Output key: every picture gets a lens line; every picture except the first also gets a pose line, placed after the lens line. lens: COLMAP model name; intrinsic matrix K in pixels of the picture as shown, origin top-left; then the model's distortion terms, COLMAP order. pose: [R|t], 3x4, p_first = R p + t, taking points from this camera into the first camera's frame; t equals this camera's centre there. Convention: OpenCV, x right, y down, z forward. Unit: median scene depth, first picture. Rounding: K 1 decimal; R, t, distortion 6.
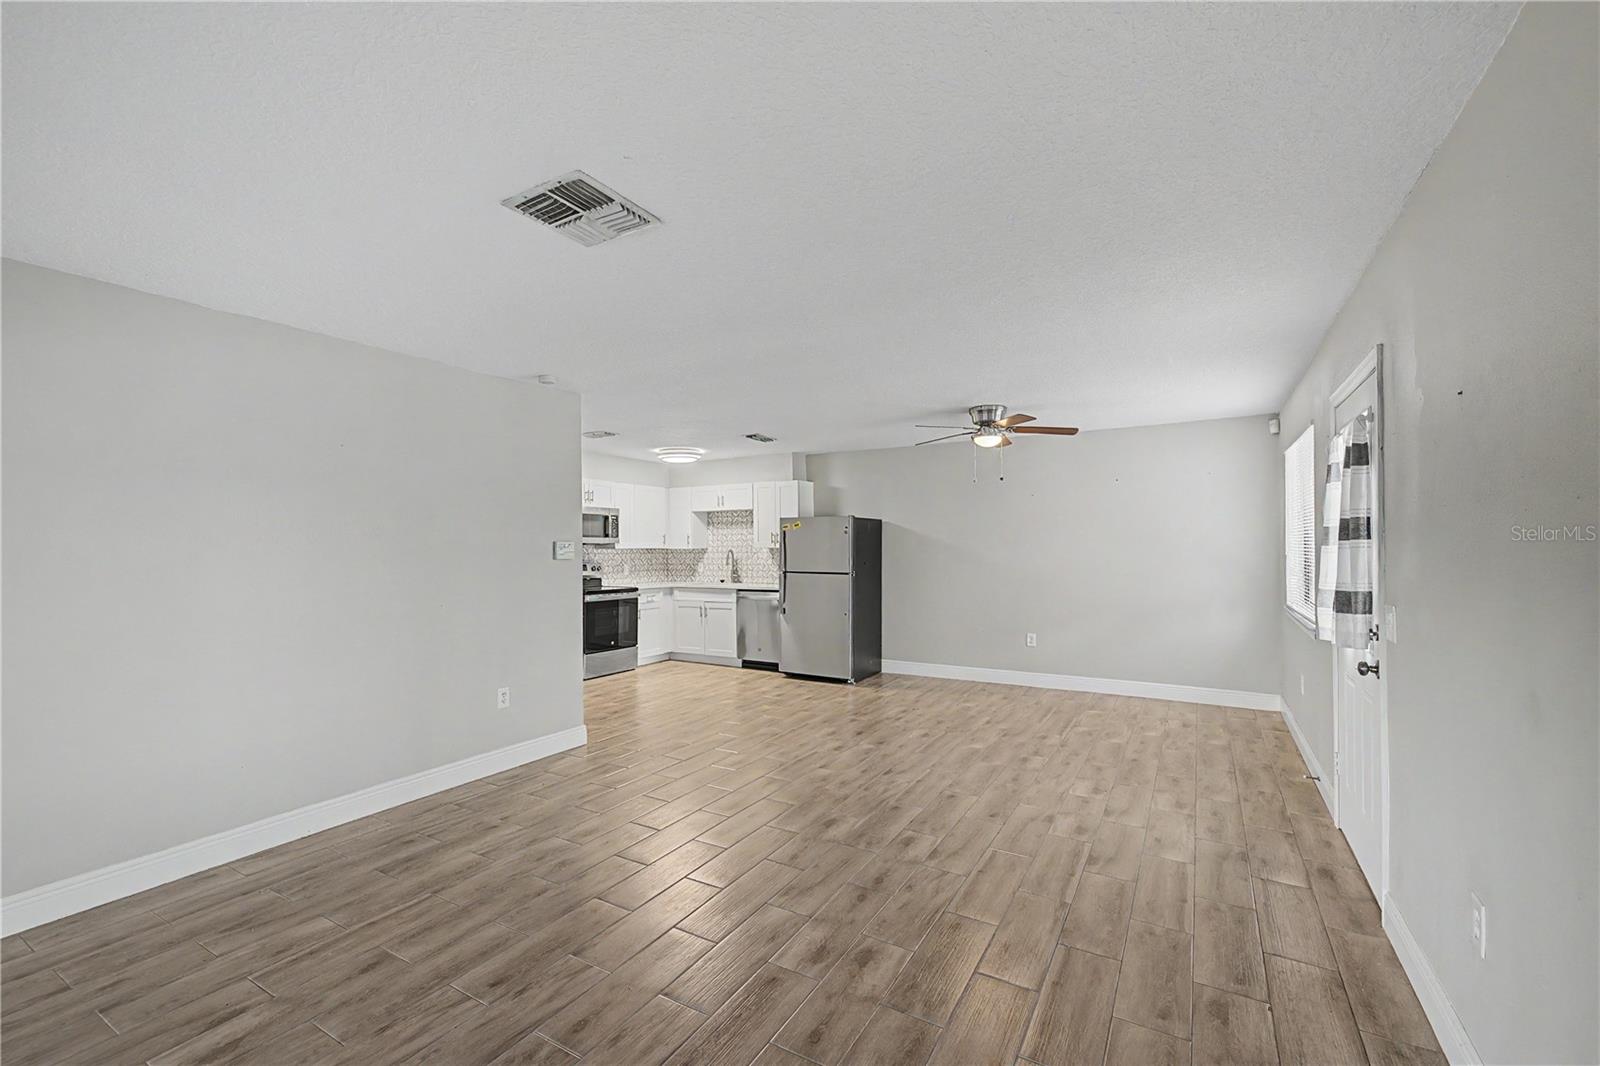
lens RADIAL K [[672.4, 0, 797.3], [0, 672.4, 536.3], [0, 0, 1]] dist [0.000207, 0.000106]
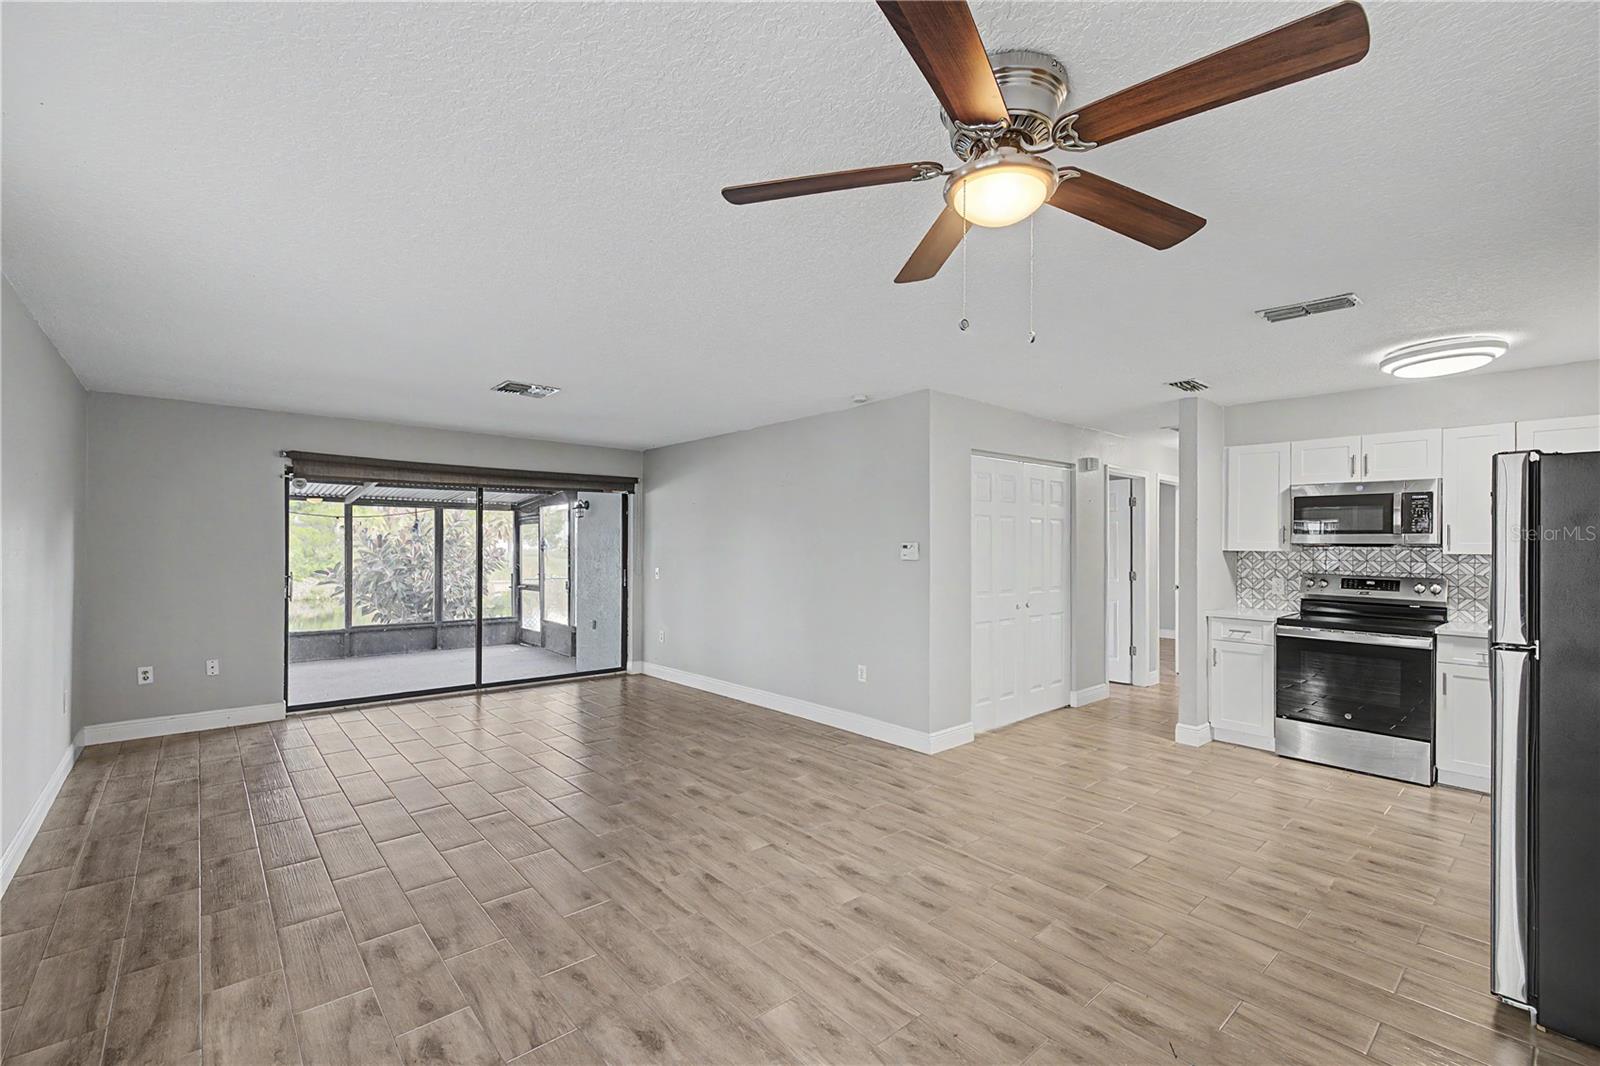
lens RADIAL K [[686.0, 0, 793.0], [0, 686.0, 538.1], [0, 0, 1]] dist [0.000958, 0.000229]
pose [[-0.309185, -0.004605, -0.950991, 0.405825], [0.010245, 0.999914, -0.008173, 0.004896], [0.950947, -0.012270, -0.309111, 0.678484]]
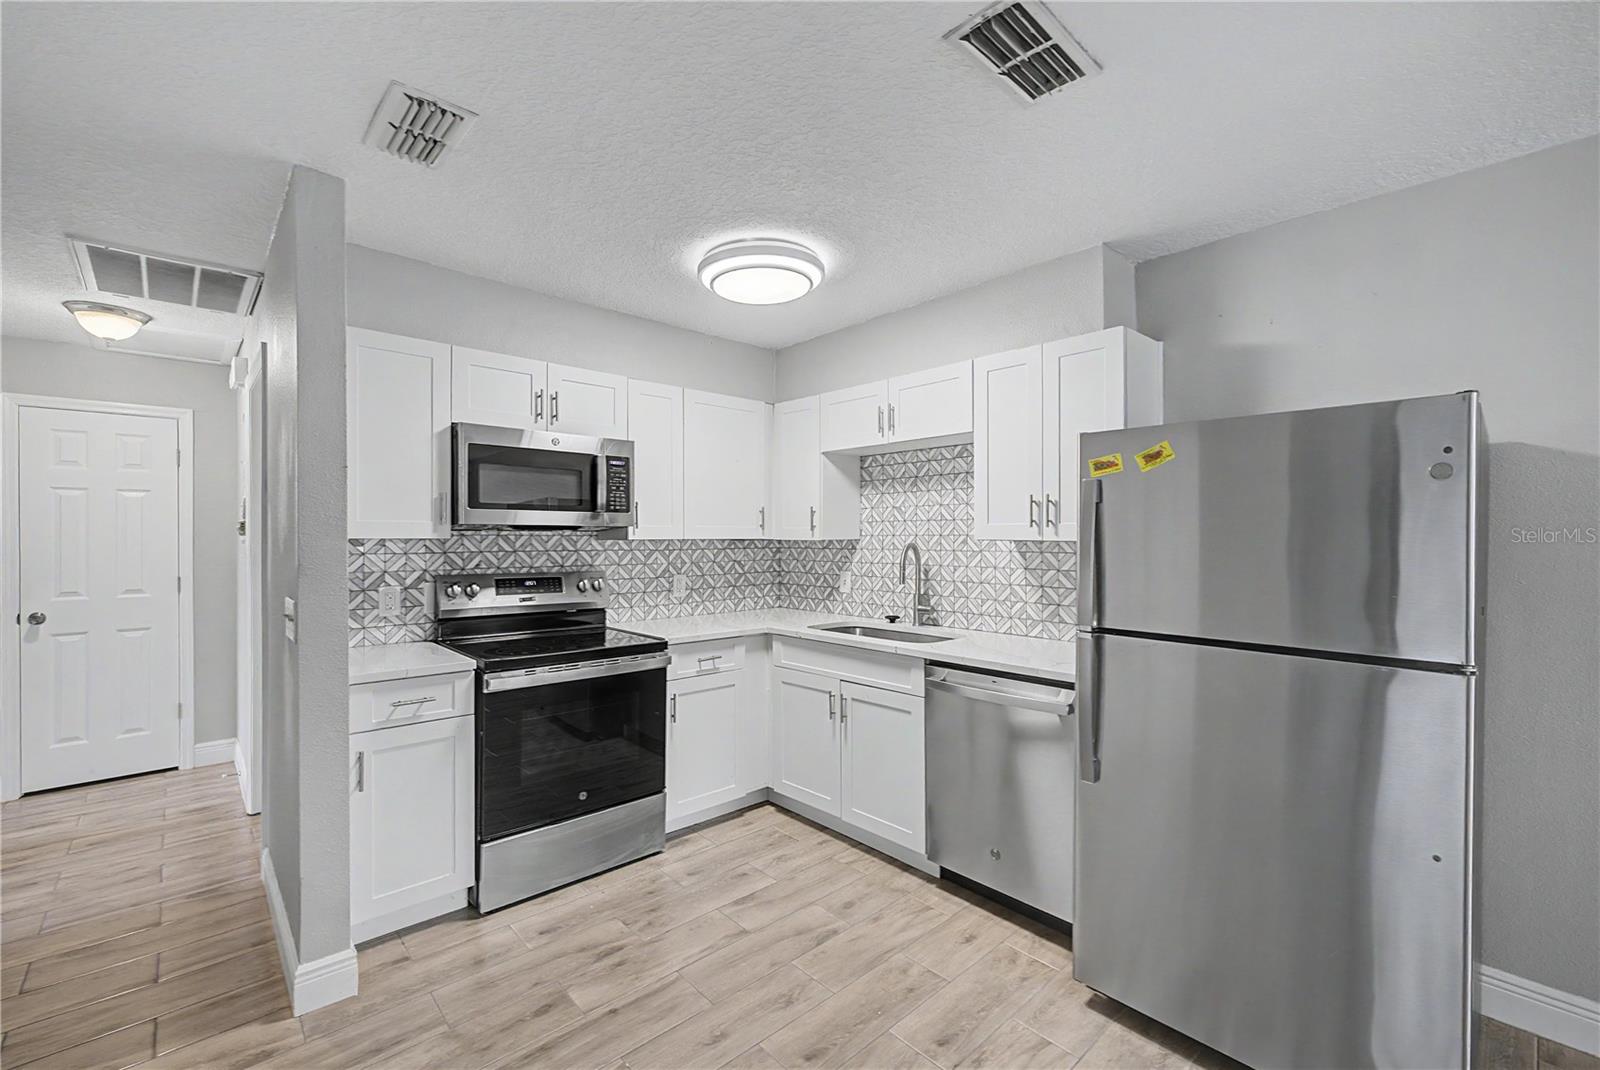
lens RADIAL K [[672.4, 0, 797.3], [0, 672.4, 538.3], [0, 0, 1]] dist [0.000207, 0.000106]
pose [[0.958512, 0.005565, -0.284997, -0.053916], [0.000128, 0.999801, 0.019951, 0.009551], [0.285052, -0.019160, 0.958321, 0.634469]]
